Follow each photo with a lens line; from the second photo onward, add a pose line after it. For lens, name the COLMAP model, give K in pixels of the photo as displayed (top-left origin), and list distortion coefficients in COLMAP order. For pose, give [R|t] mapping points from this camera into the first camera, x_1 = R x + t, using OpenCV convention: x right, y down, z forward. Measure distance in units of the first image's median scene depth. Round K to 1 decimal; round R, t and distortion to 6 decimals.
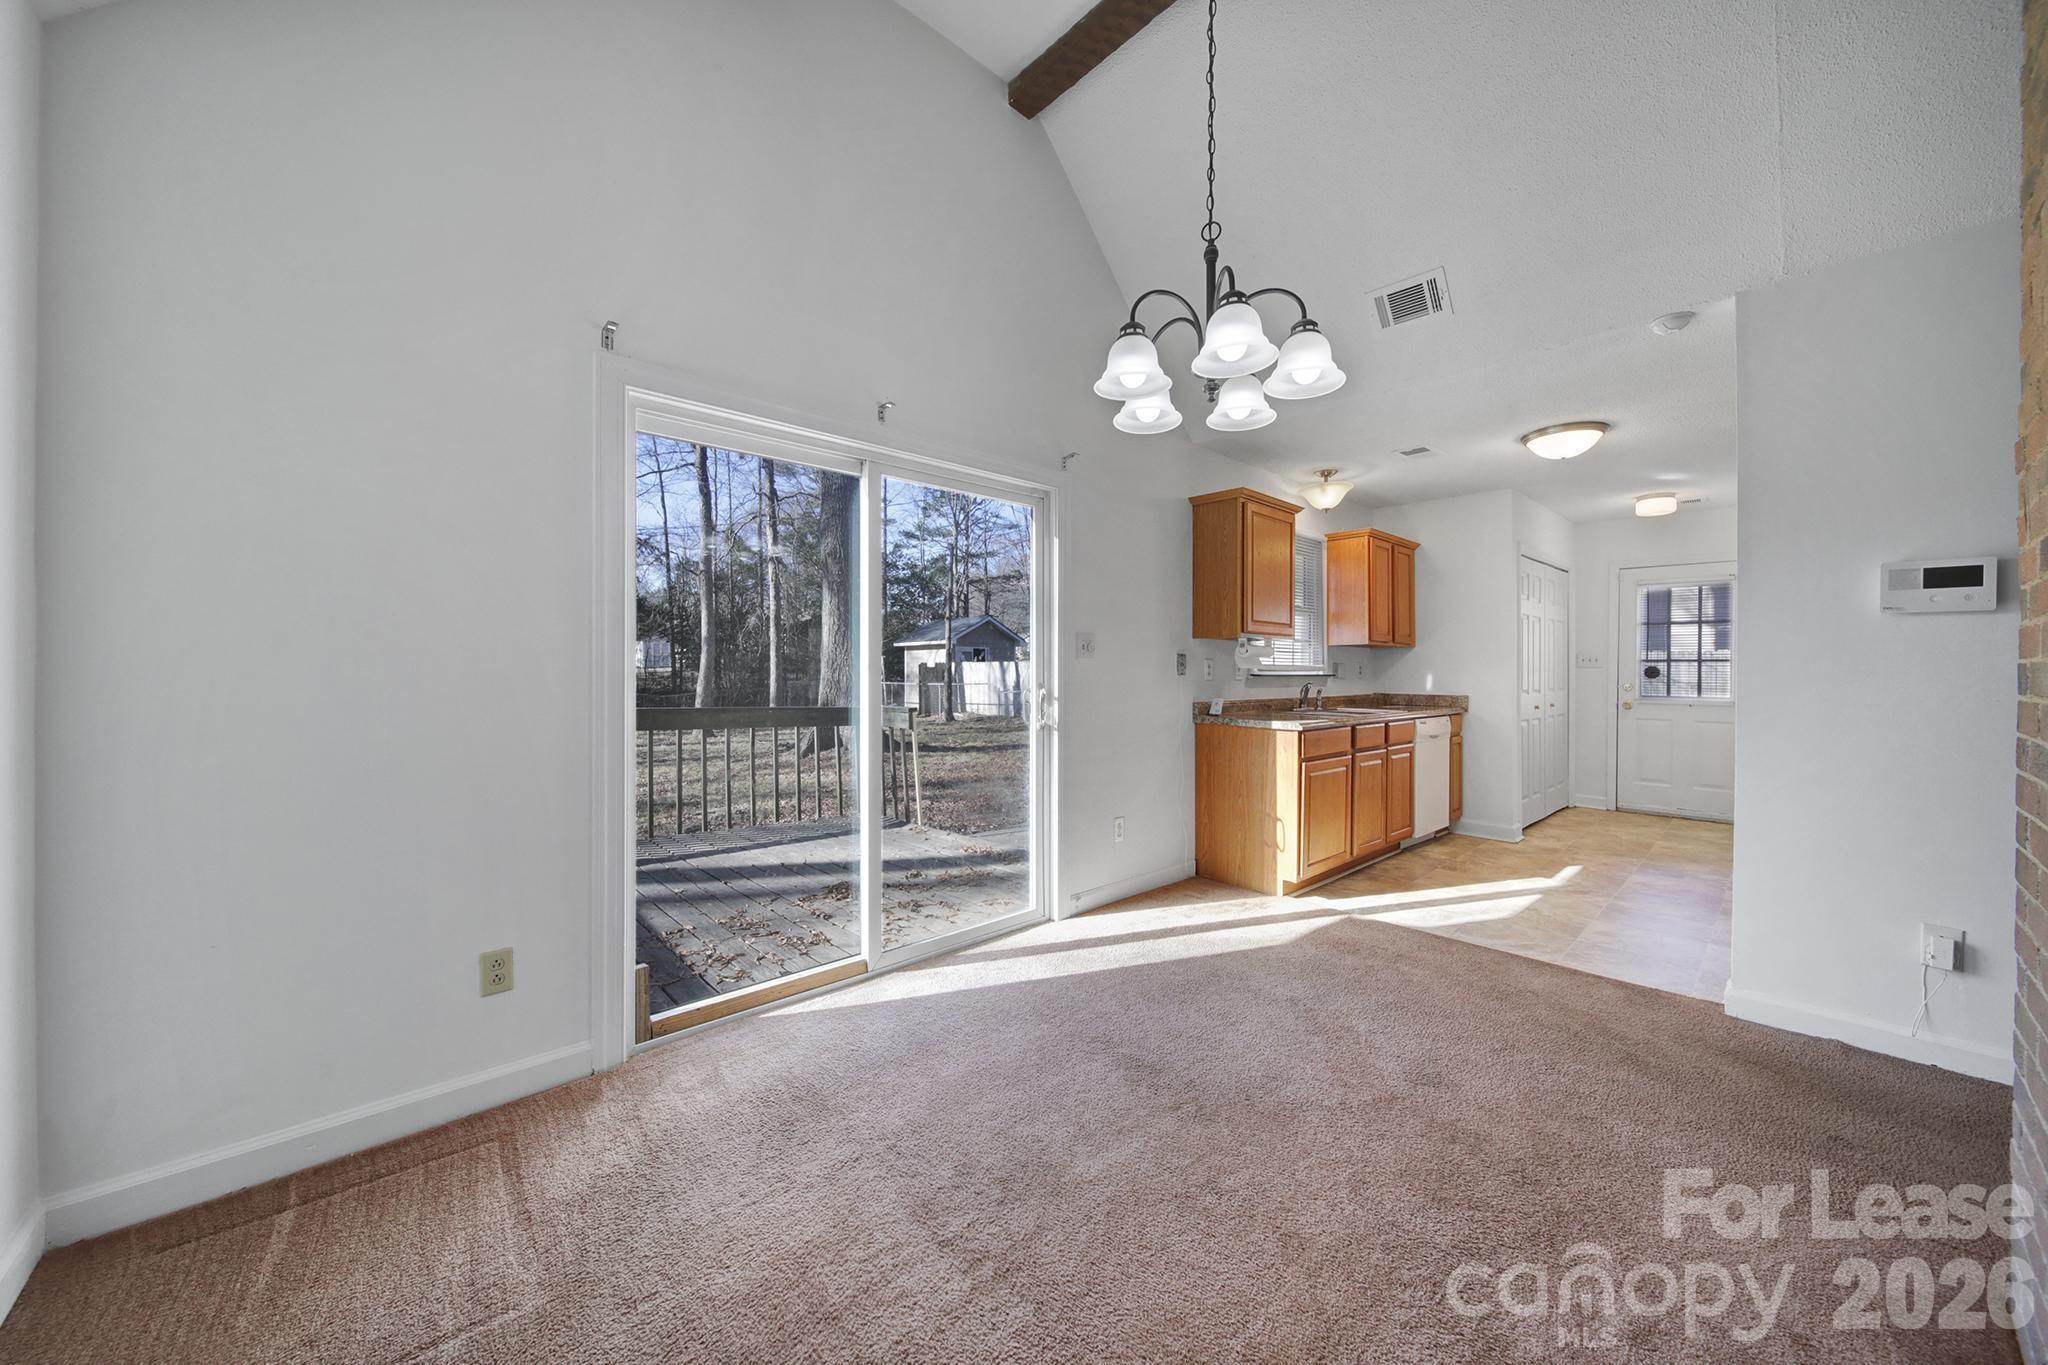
lens RADIAL K [[730.1, 0, 1018.0], [0, 730.1, 673.0], [0, 0, 1]] dist [-0.000455, -0.000073]
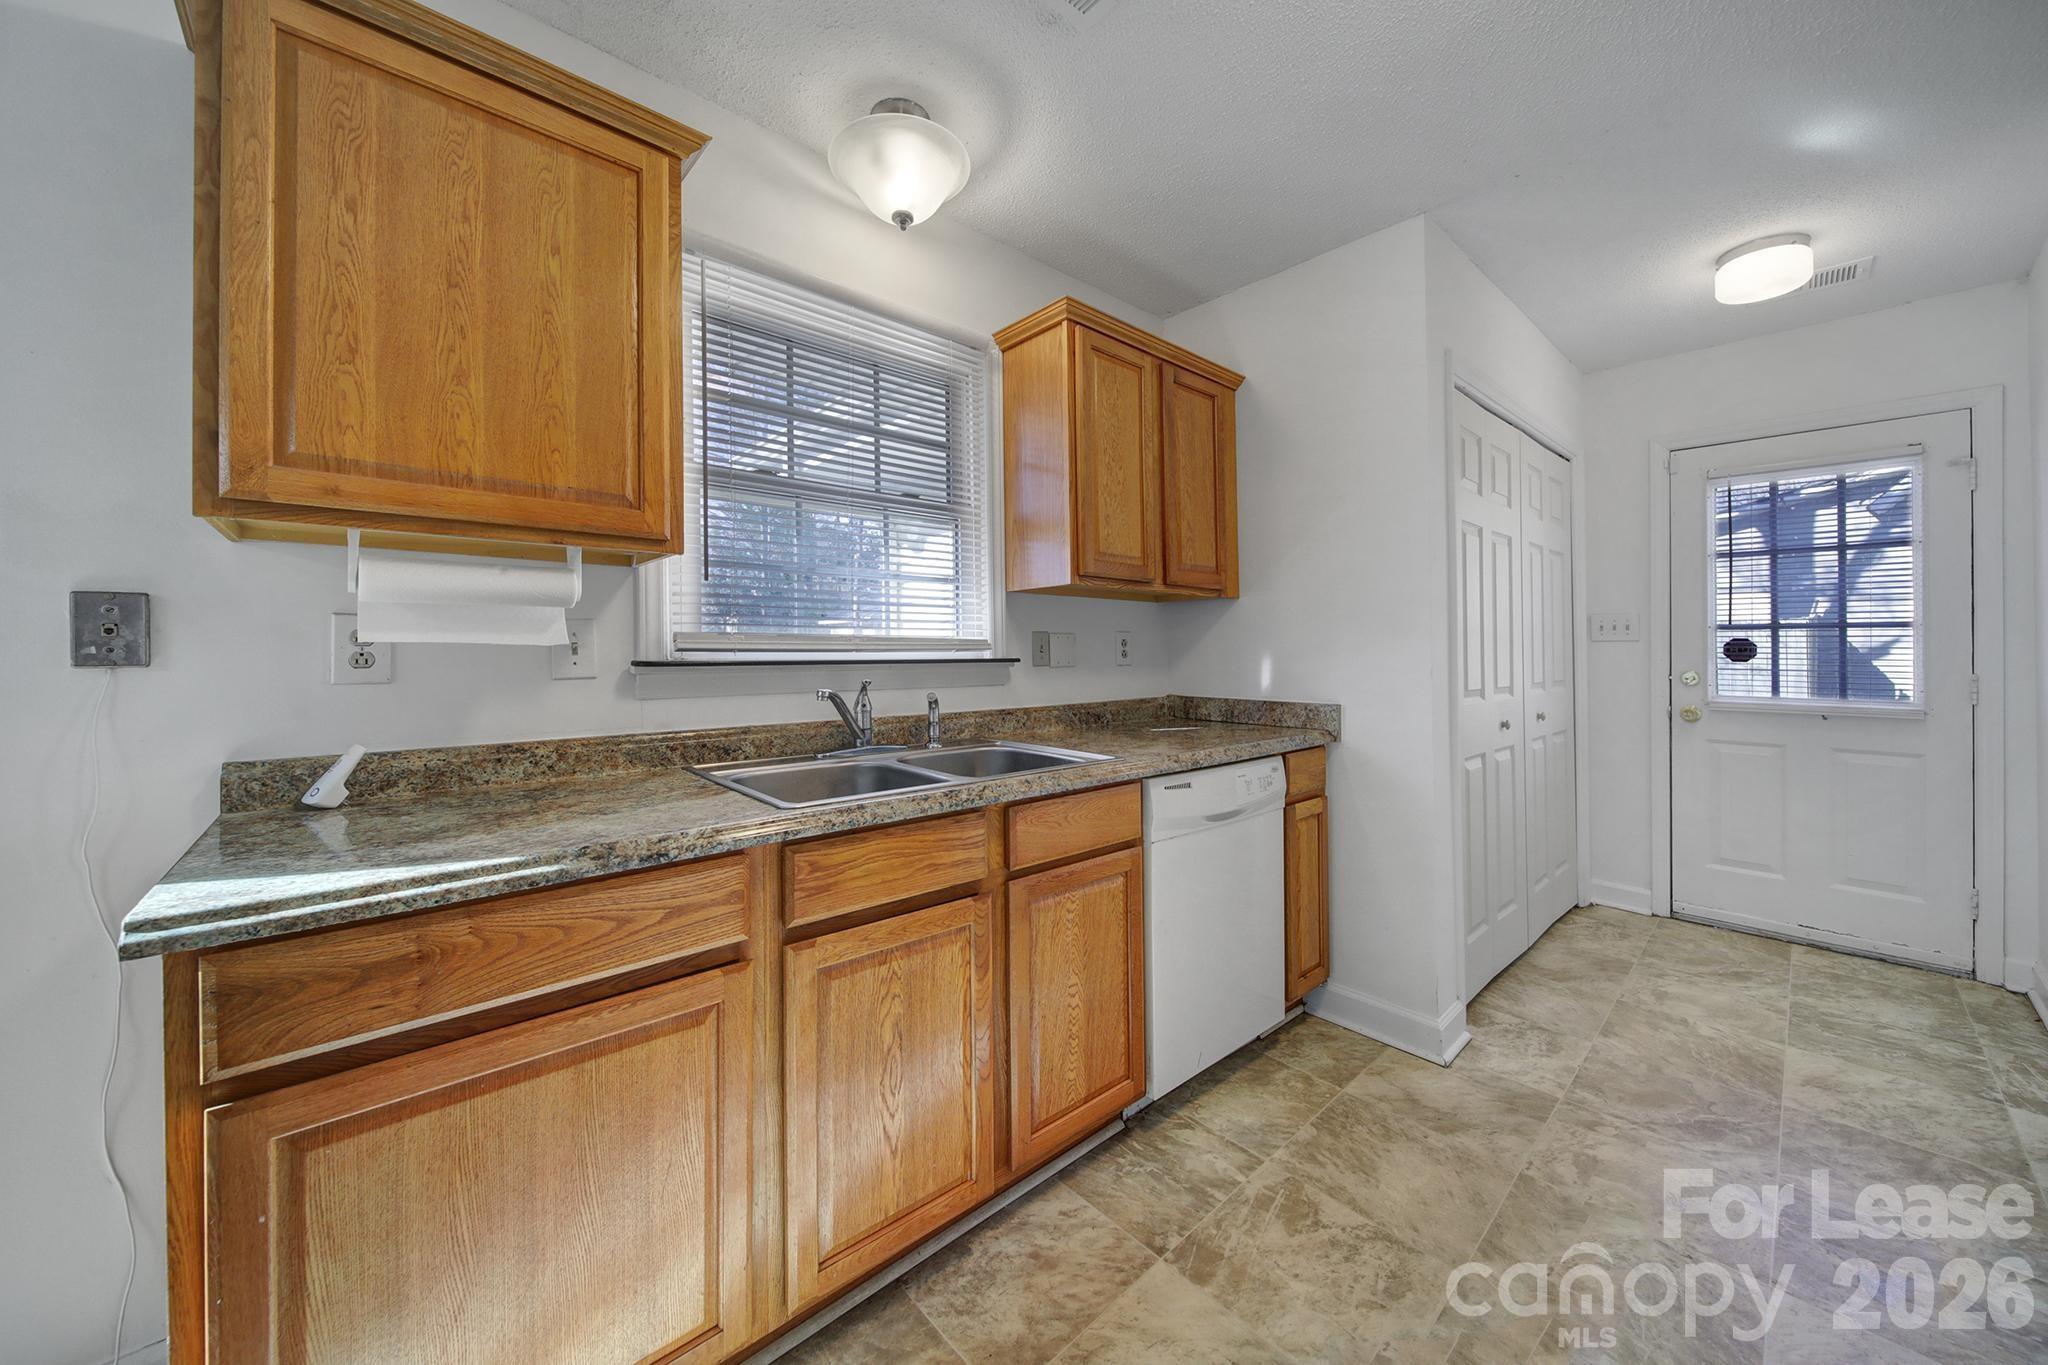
lens RADIAL K [[728.6, 0, 1013.1], [0, 728.6, 643.5], [0, 0, 1]] dist [-0.000635, -0.000290]
pose [[0.999838, -0.004340, -0.017457, 0.435640], [0.004126, 0.999916, -0.012292, -0.001475], [0.017509, 0.012218, 0.999772, 0.567248]]
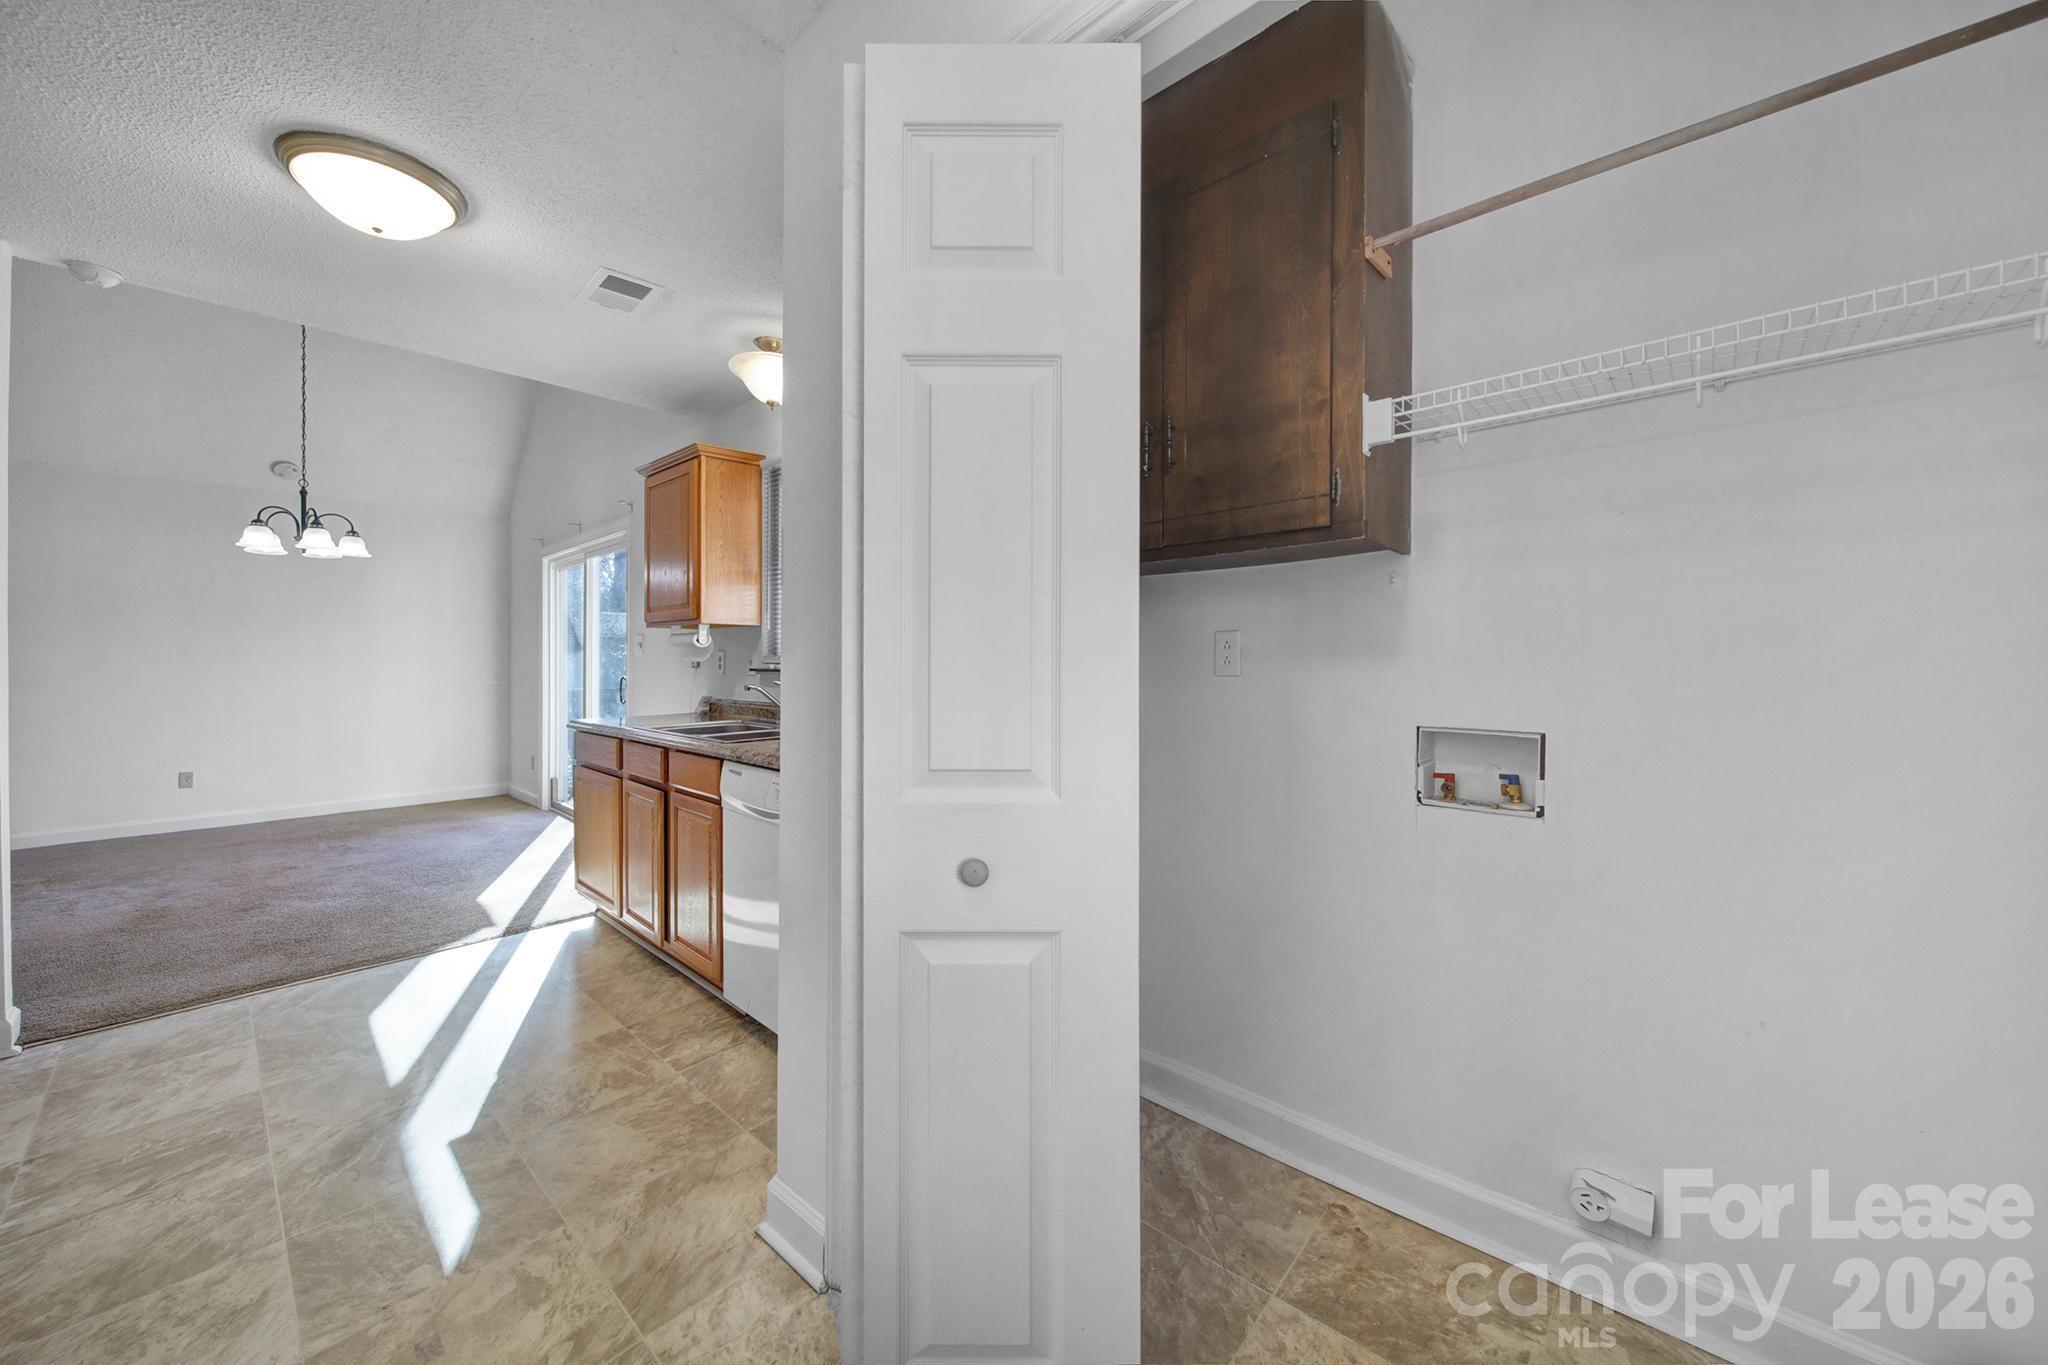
lens RADIAL K [[777.1, 0, 1053.2], [0, 777.1, 715.7], [0, 0, 1]] dist [-0.000790, -0.000001]
pose [[0.077363, 0.063188, -0.994999, 0.969725], [0.005505, 0.997947, 0.063803, 0.004250], [0.996988, -0.010414, 0.076857, 1.071443]]
